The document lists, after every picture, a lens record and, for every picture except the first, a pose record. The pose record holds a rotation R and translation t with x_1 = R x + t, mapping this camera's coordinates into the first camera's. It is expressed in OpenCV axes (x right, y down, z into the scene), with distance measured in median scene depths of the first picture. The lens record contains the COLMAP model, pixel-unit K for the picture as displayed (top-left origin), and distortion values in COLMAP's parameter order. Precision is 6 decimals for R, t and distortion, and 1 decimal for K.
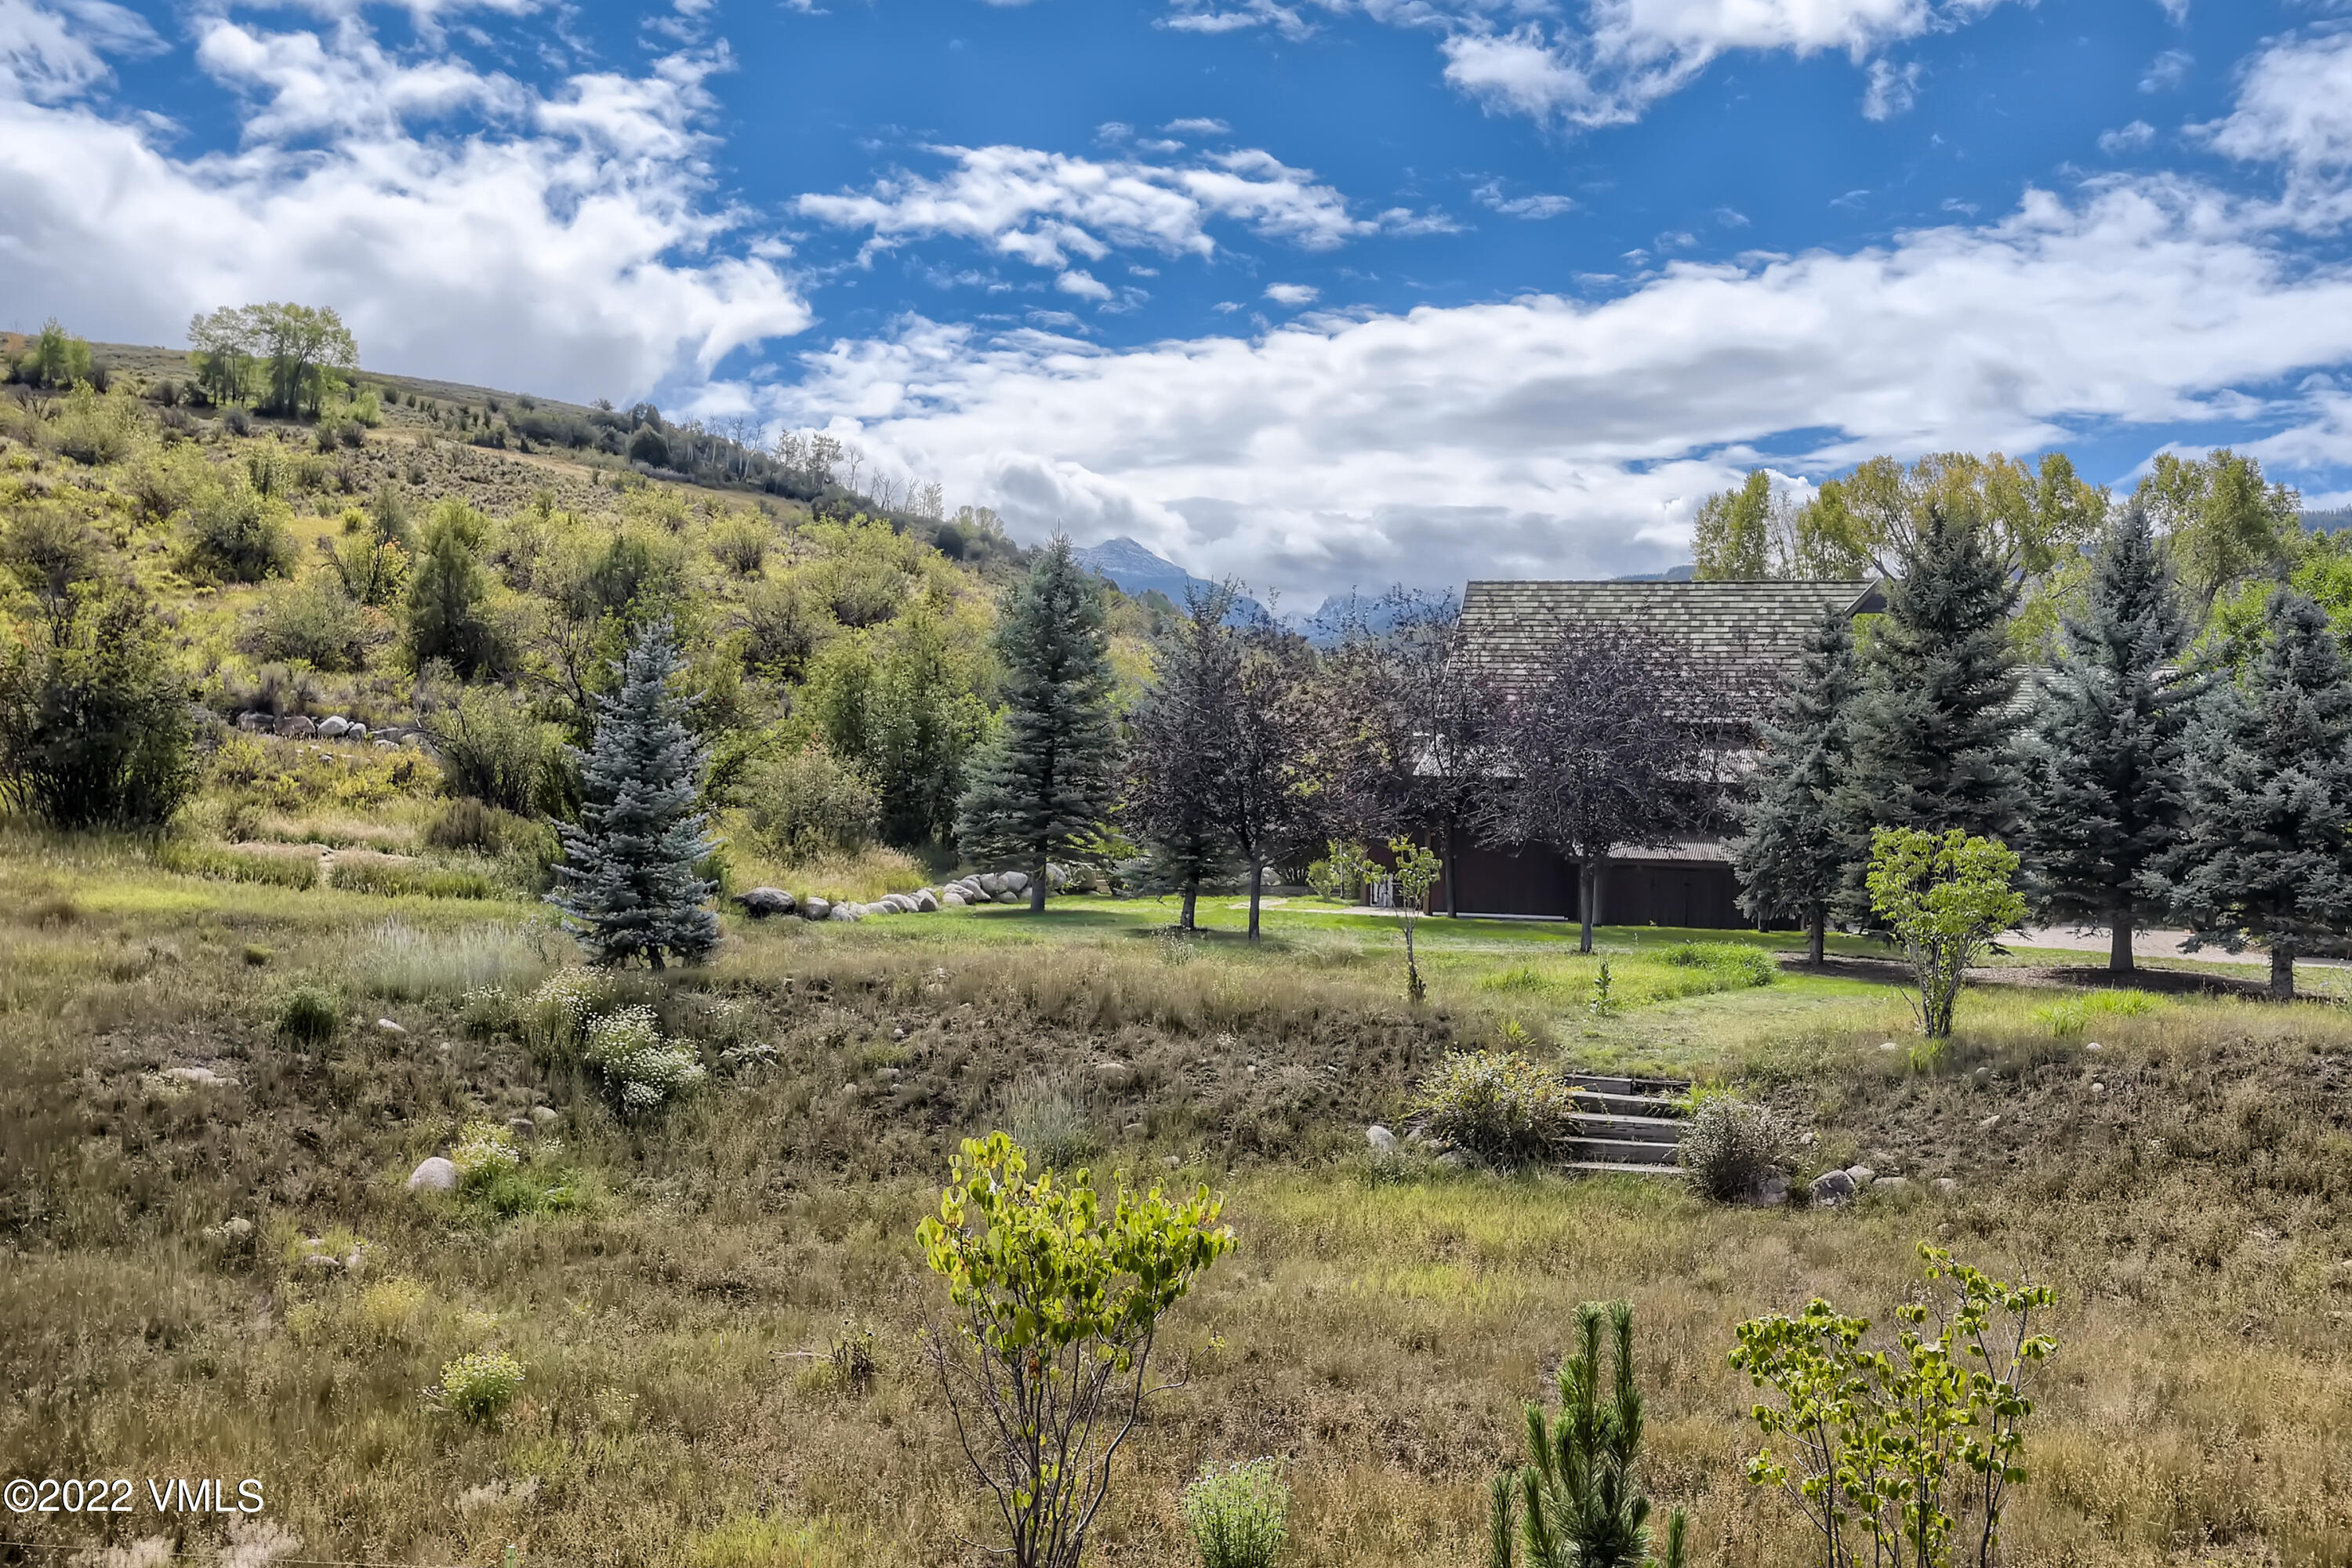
lens RADIAL K [[2283.3, 0, 1171.2], [0, 2283.3, 797.8], [0, 0, 1]] dist [0.014254, 0.000000]
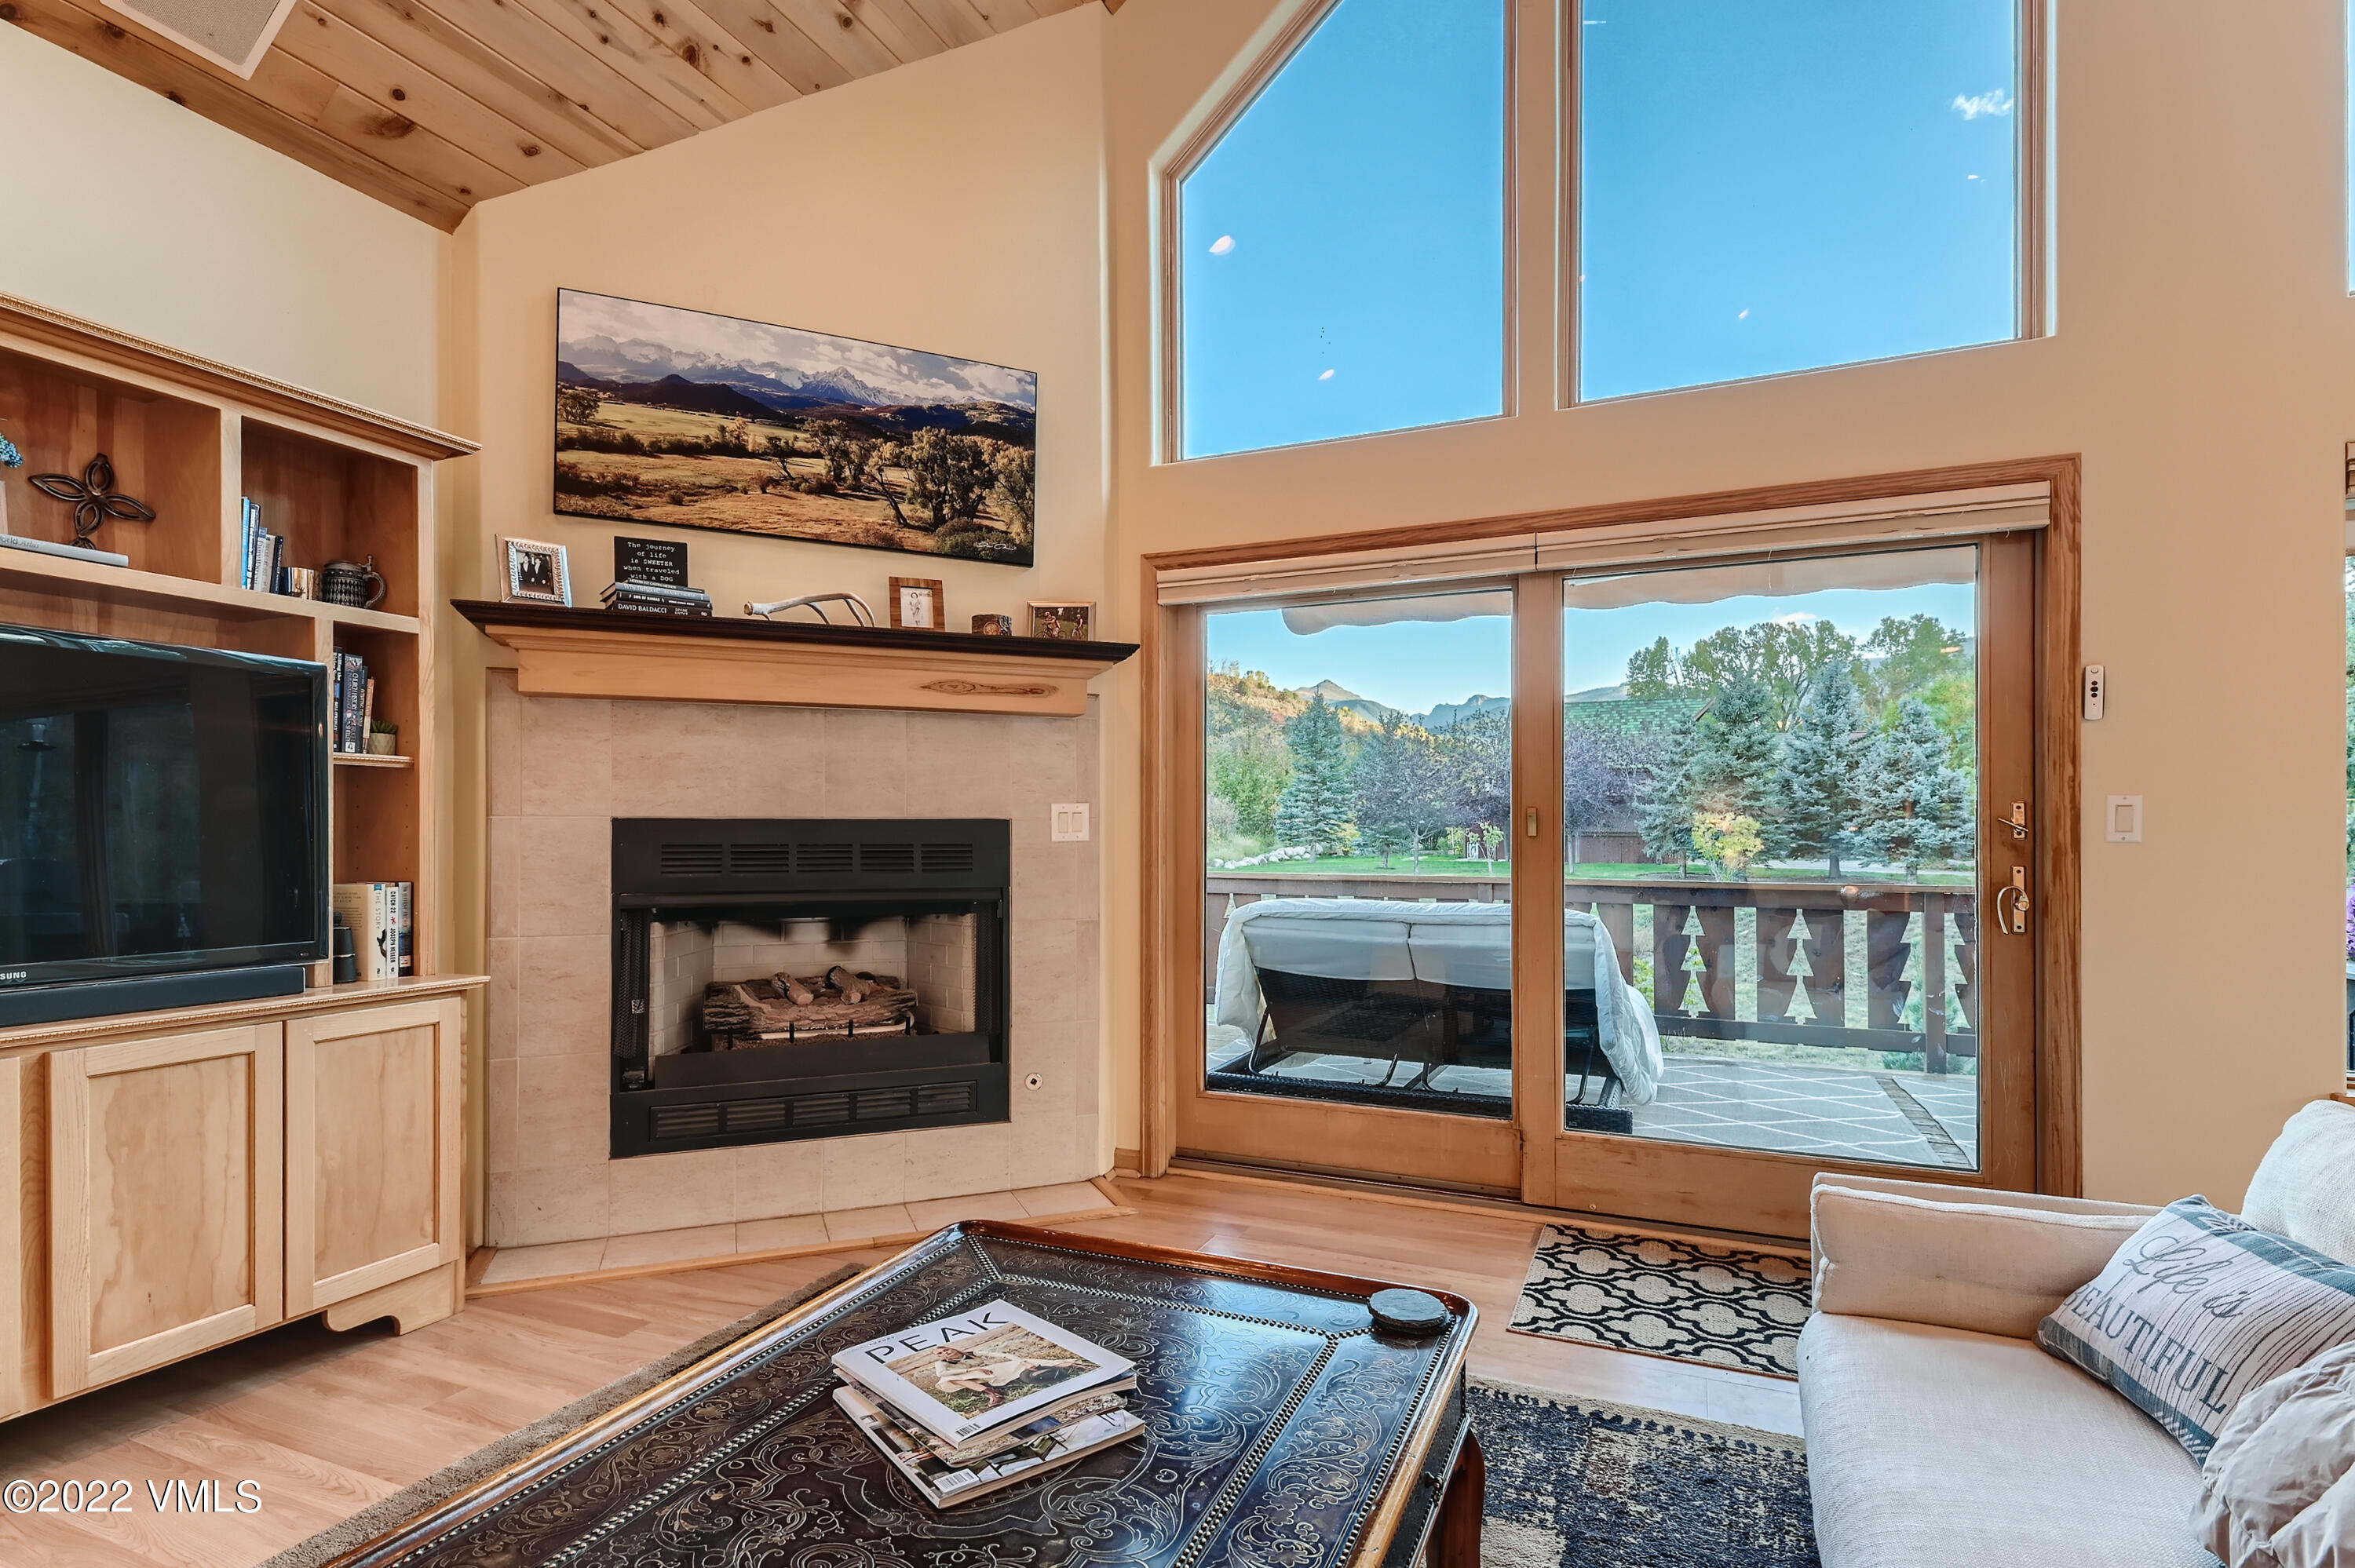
lens RADIAL K [[1139.9, 0, 1151.9], [0, 1139.9, 833.0], [0, 0, 1]] dist [0.017463, -0.004637]
pose [[0.984193, -0.025782, -0.175213, -0.018442], [0.028522, 0.999507, 0.013135, 0.001293], [0.174788, -0.017925, 0.984443, -0.129564]]
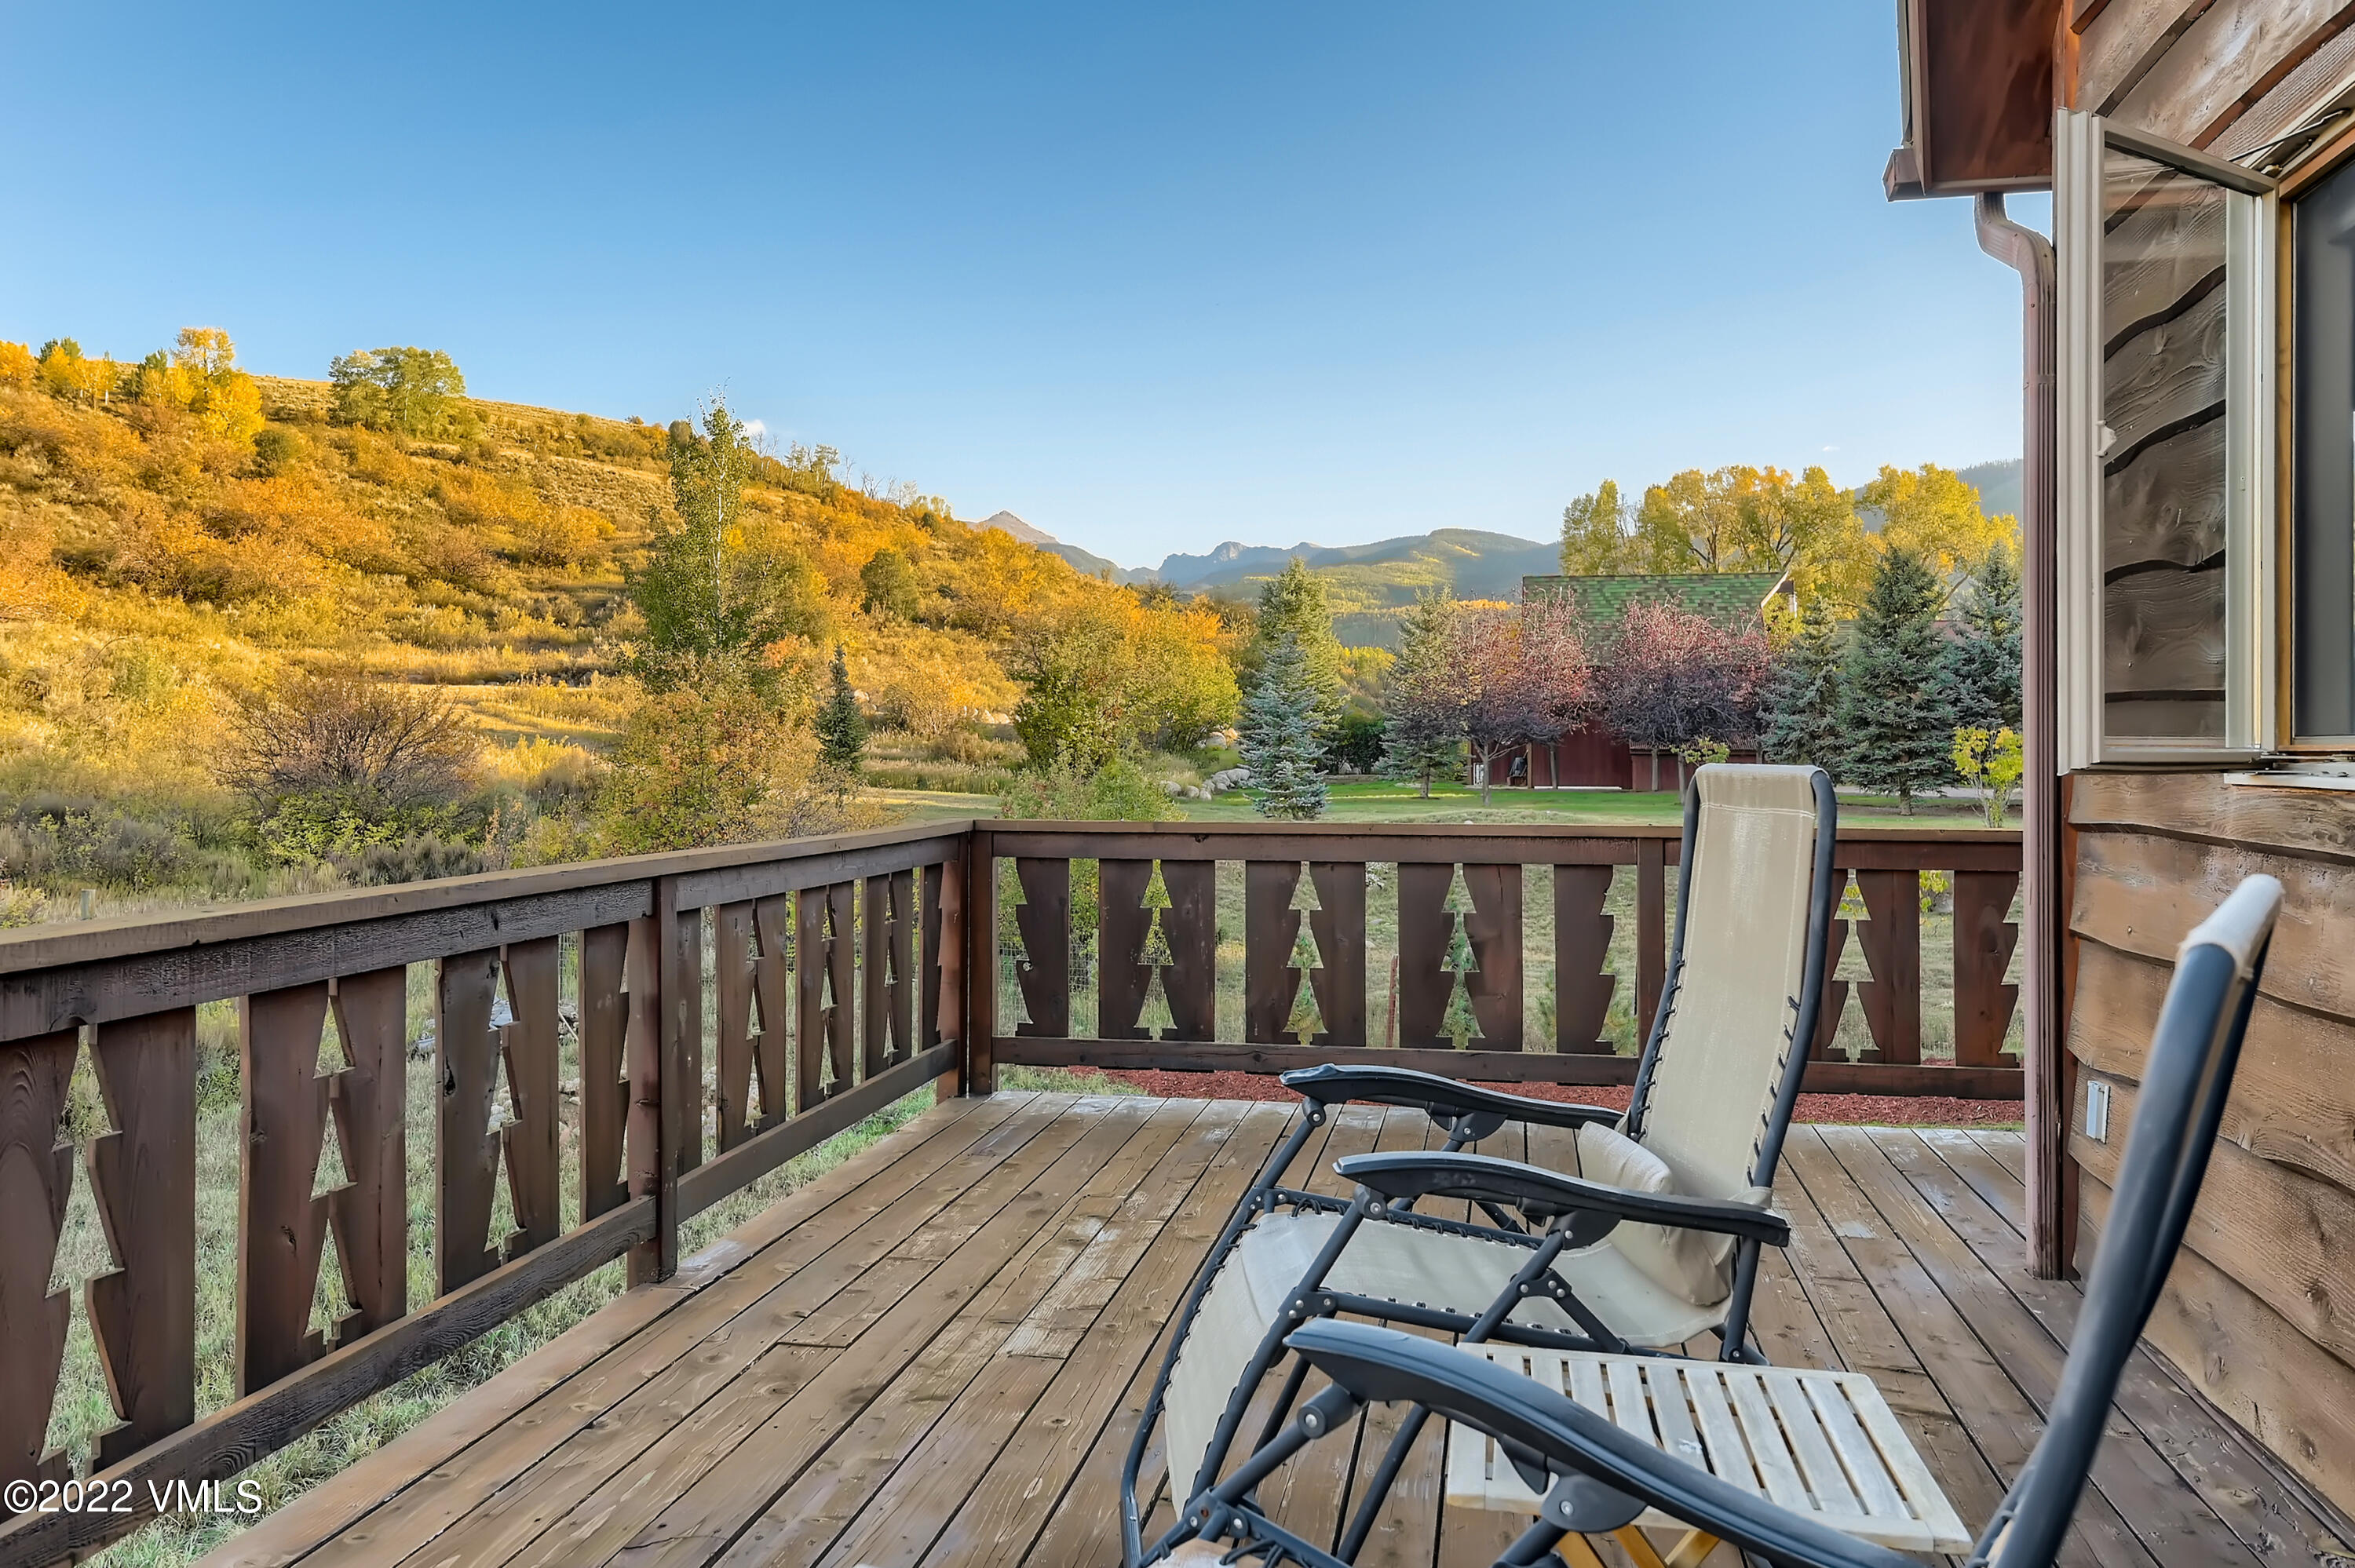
lens RADIAL K [[1766.5, 0, 1175.1], [0, 1766.5, 774.8], [0, 0, 1]] dist [0.027139, 0.004404]
pose [[0.996910, -0.026138, 0.074070, -0.236806], [0.023543, 0.999085, 0.035693, -0.008463], [-0.074936, -0.033838, 0.996614, -0.231595]]
